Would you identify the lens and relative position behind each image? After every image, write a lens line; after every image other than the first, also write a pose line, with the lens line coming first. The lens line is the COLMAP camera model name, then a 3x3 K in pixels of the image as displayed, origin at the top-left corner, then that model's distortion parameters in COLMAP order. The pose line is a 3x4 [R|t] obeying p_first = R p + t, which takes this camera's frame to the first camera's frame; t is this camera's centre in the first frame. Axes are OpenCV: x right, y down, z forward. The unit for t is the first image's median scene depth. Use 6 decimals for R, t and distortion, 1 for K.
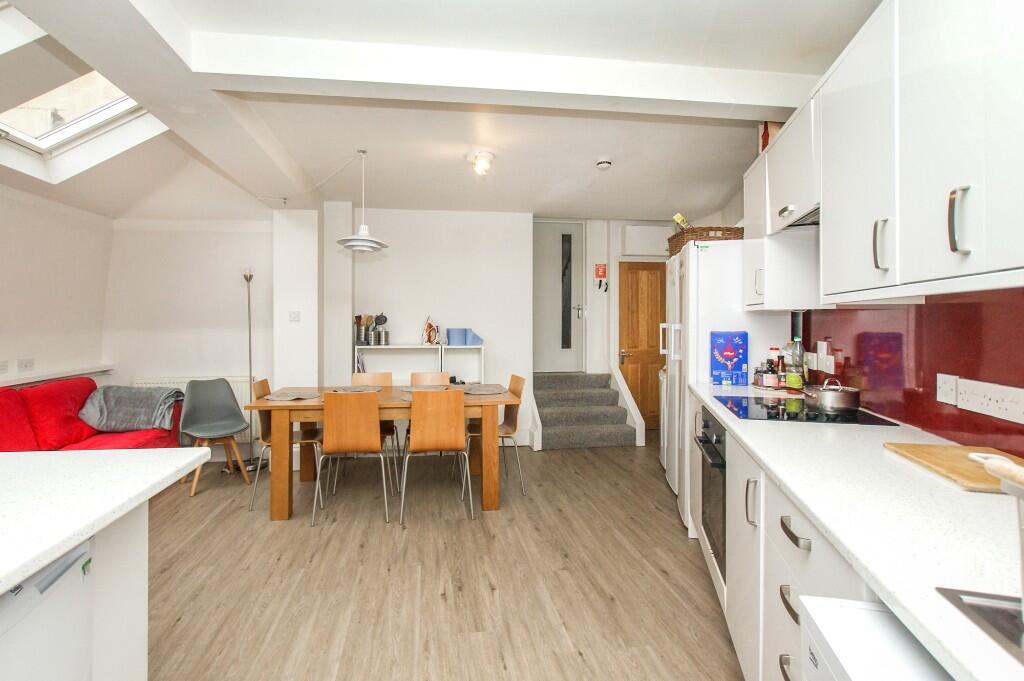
lens RADIAL K [[465.9, 0, 485.4], [0, 465.9, 322.1], [0, 0, 1]] dist [0.001293, 0.000228]
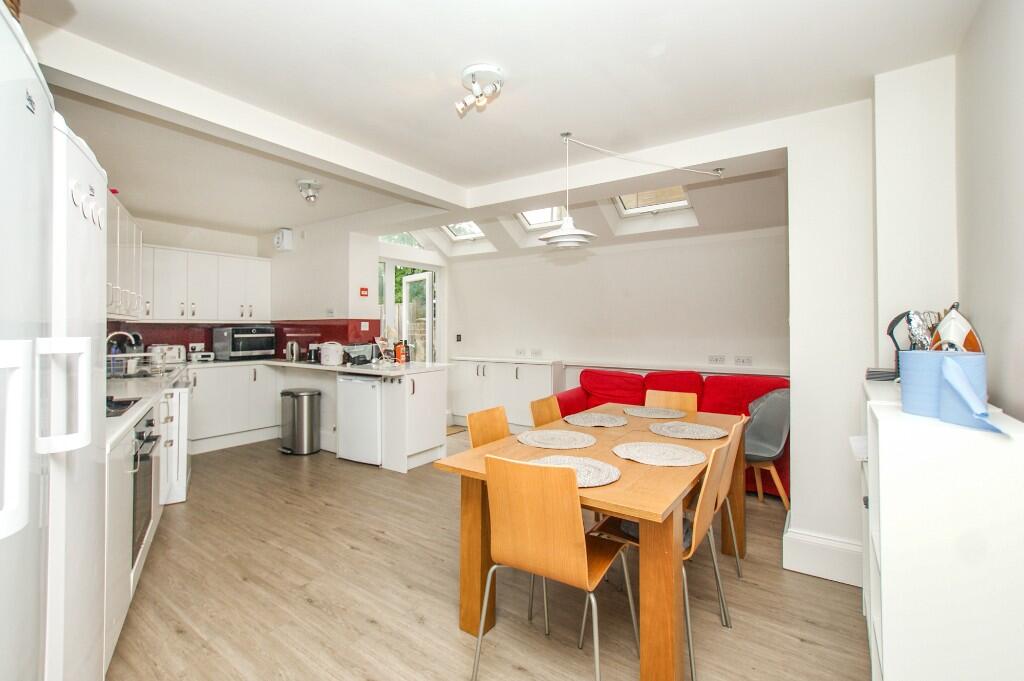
lens RADIAL K [[465.9, 0, 510.2], [0, 465.9, 331.3], [0, 0, 1]] dist [0.001293, 0.000228]
pose [[-0.667152, 0.004122, -0.744910, 0.582790], [0.003282, 0.999991, 0.002594, 0.001392], [0.744914, -0.000714, -0.667160, 1.904935]]
